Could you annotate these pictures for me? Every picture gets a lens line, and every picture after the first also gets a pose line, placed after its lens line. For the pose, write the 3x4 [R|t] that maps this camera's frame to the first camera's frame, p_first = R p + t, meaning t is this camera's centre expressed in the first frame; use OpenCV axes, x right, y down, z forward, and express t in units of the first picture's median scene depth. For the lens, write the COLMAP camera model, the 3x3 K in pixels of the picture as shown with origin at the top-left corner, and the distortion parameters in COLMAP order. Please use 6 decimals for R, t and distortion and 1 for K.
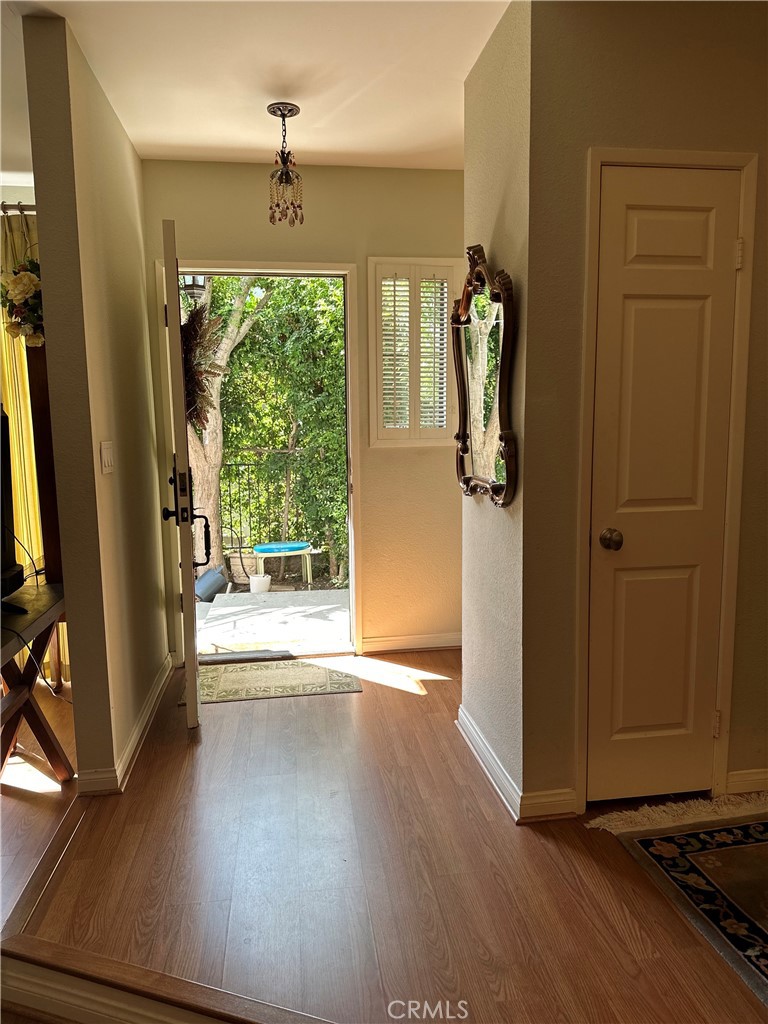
lens RADIAL K [[715.3, 0, 386.3], [0, 715.3, 513.0], [0, 0, 1]] dist [0.045230, -0.038012]
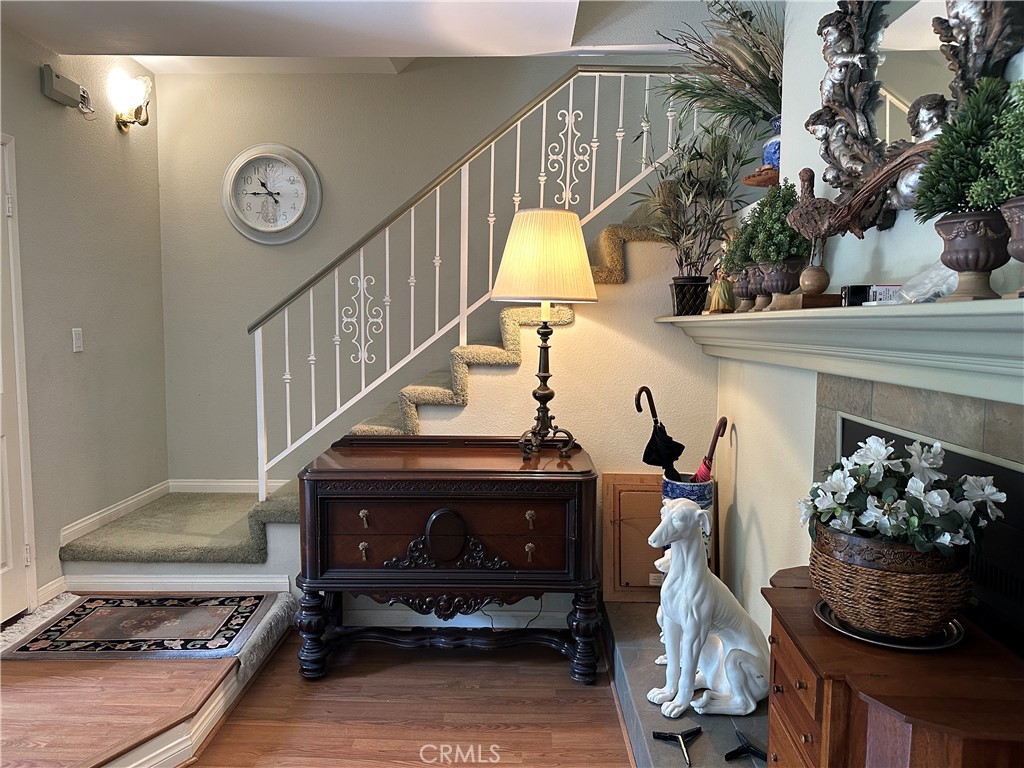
lens RADIAL K [[715.3, 0, 513.5], [0, 715.3, 381.7], [0, 0, 1]] dist [0.045230, -0.038012]
pose [[0.158596, -0.060789, 0.985470, -0.741437], [0.116035, 0.992334, 0.042539, 0.030288], [-0.980501, 0.107603, 0.164434, -0.118581]]
